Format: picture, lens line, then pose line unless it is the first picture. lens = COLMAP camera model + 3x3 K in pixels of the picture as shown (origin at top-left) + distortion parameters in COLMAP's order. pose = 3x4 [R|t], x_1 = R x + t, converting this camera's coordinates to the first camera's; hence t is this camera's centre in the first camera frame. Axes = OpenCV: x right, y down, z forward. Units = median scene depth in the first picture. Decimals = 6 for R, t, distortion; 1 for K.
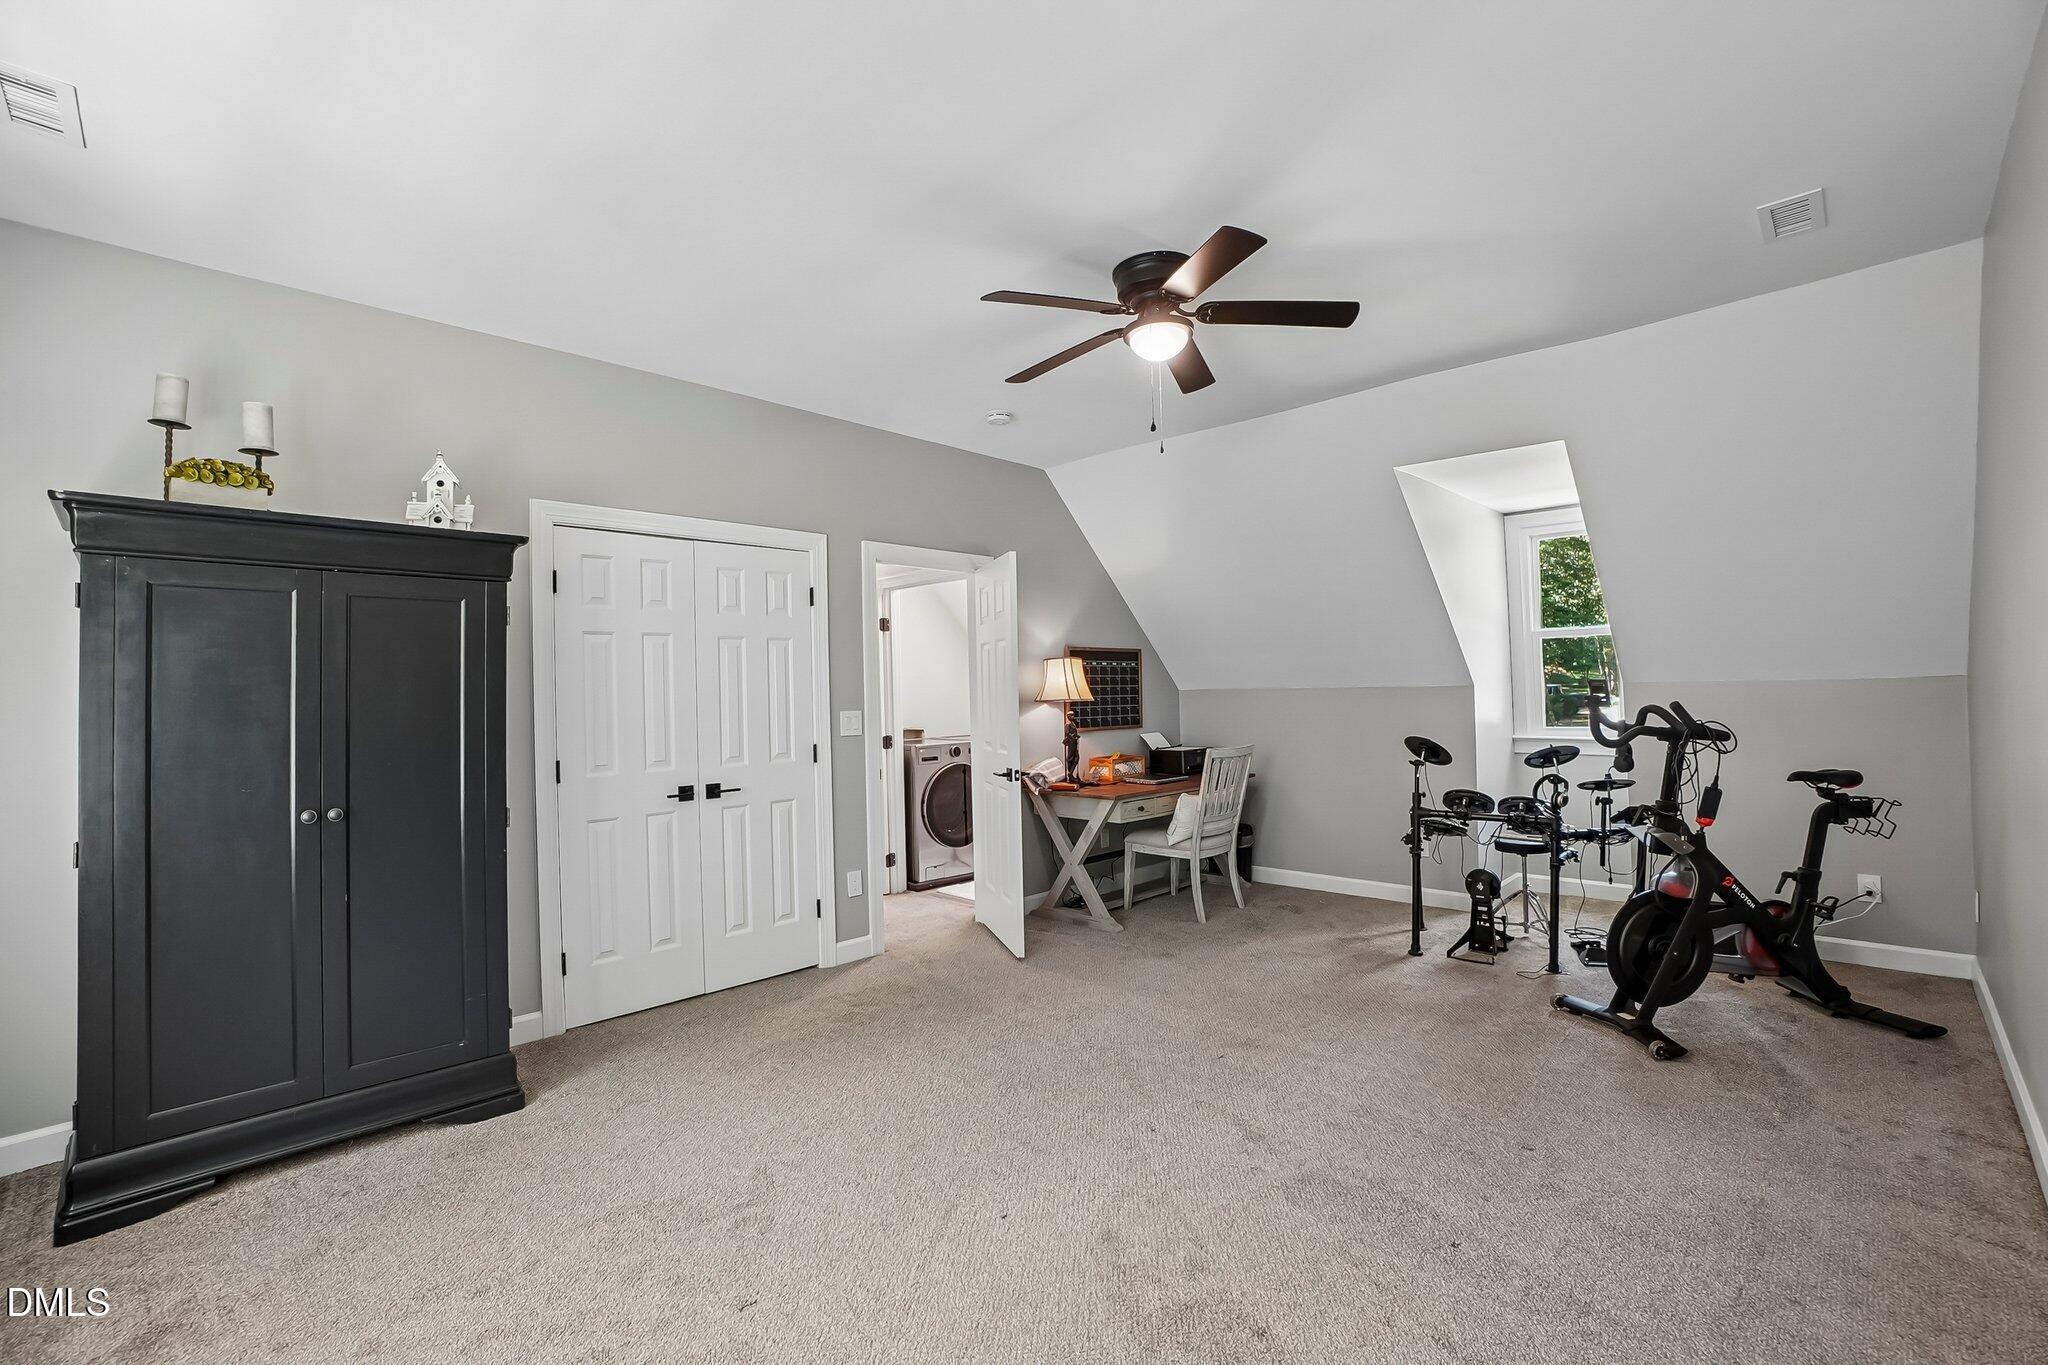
lens RADIAL K [[922.4, 0, 1023.2], [0, 922.4, 677.7], [0, 0, 1]] dist [-0.061766, 0.018403]
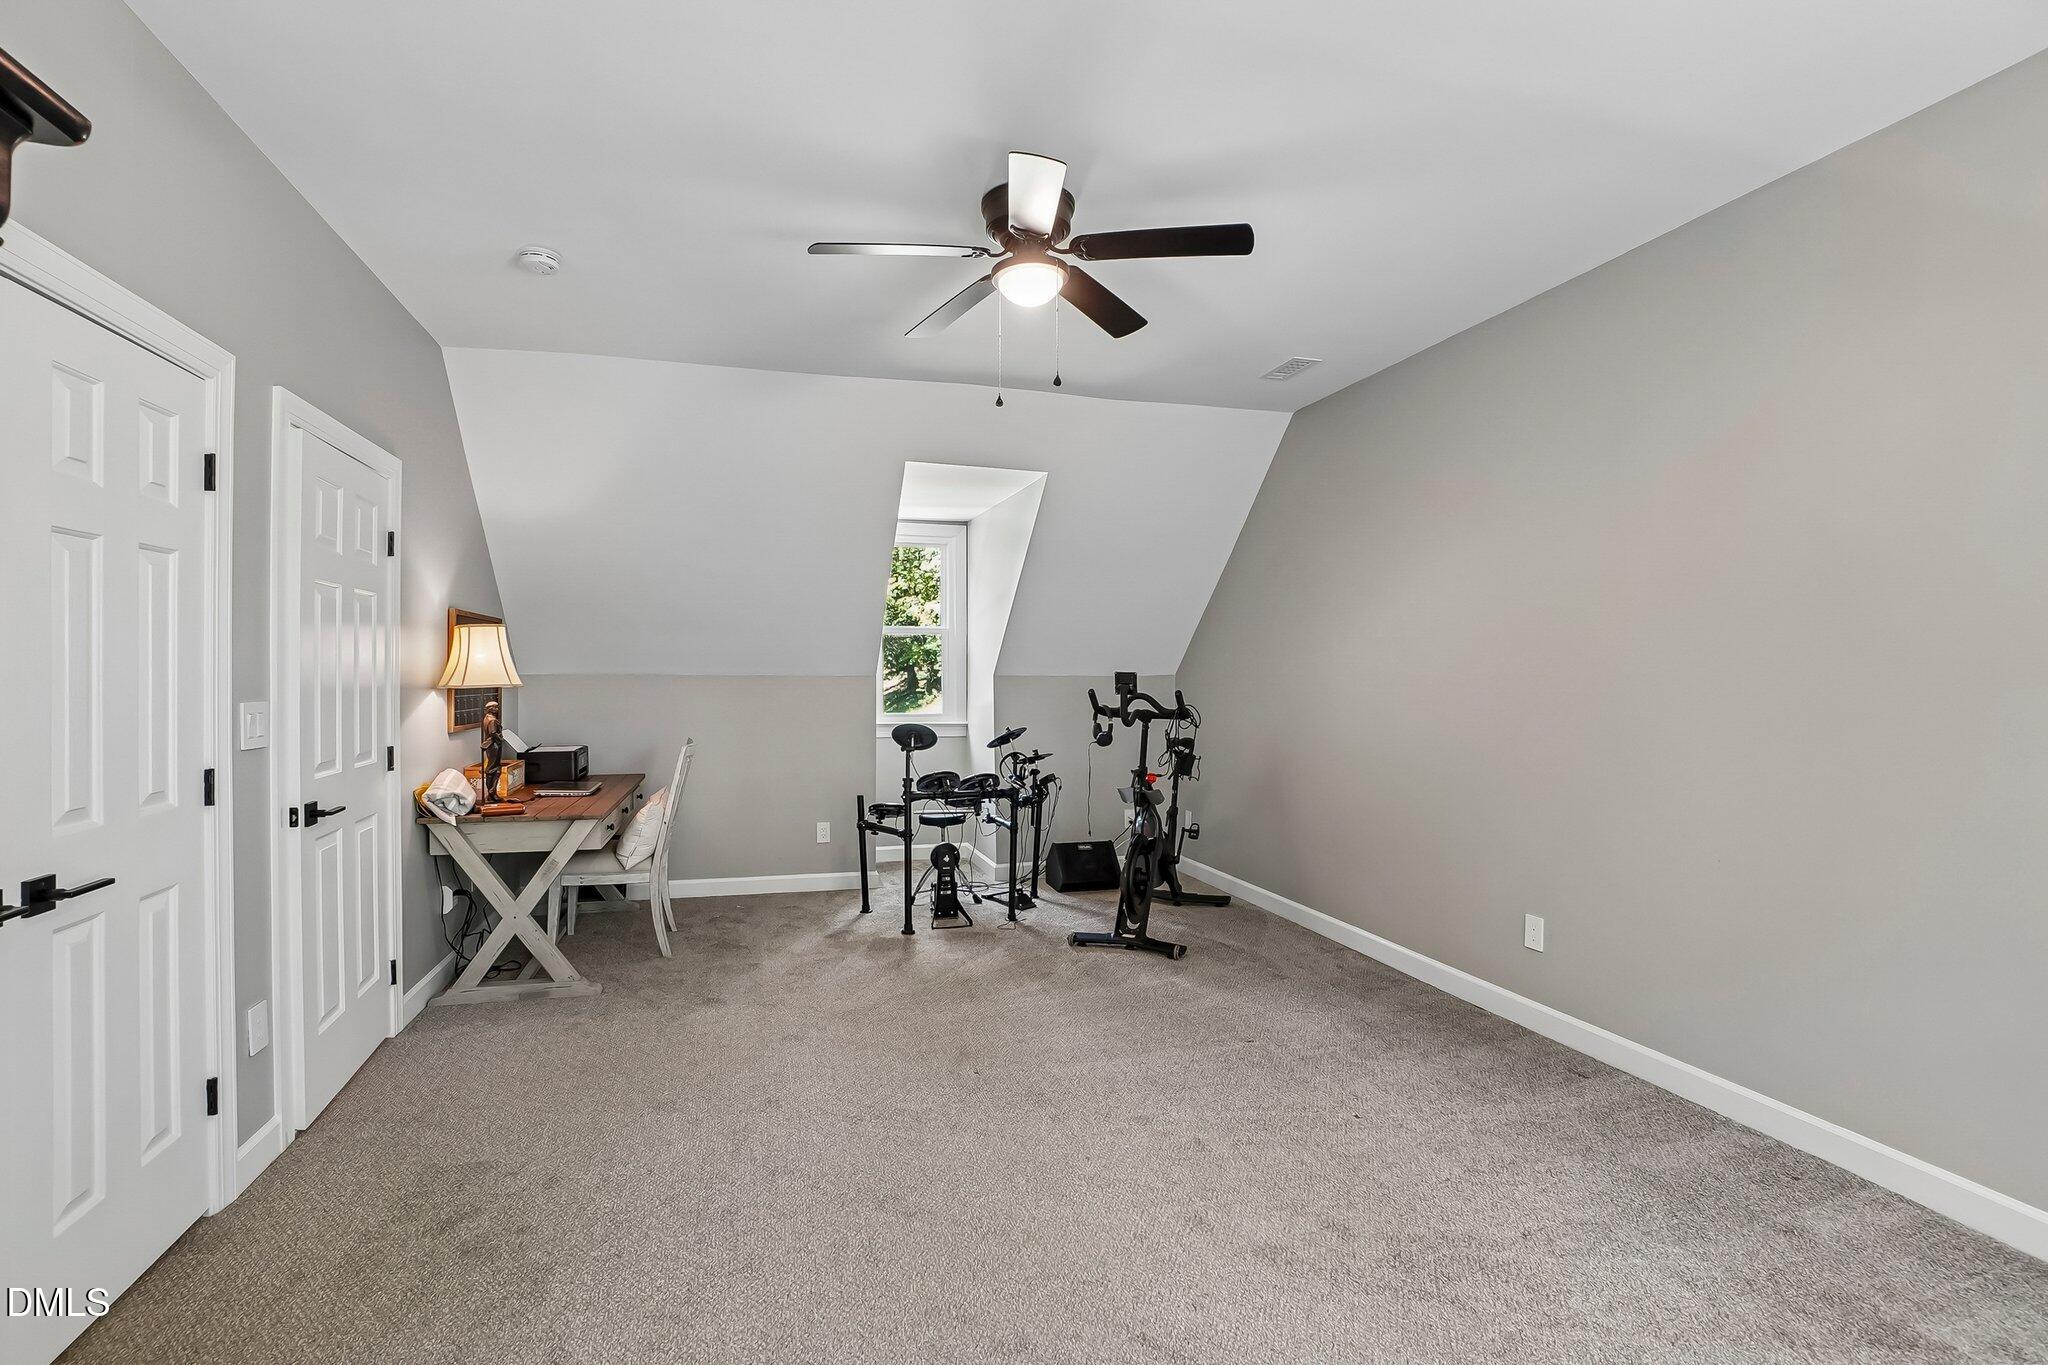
lens RADIAL K [[922.4, 0, 1023.2], [0, 922.4, 677.7], [0, 0, 1]] dist [-0.061766, 0.018403]
pose [[0.490601, 0.015906, 0.871239, -0.423486], [-0.024683, 0.999686, -0.004352, 0.013912], [-0.871034, -0.019369, 0.490840, 0.378247]]
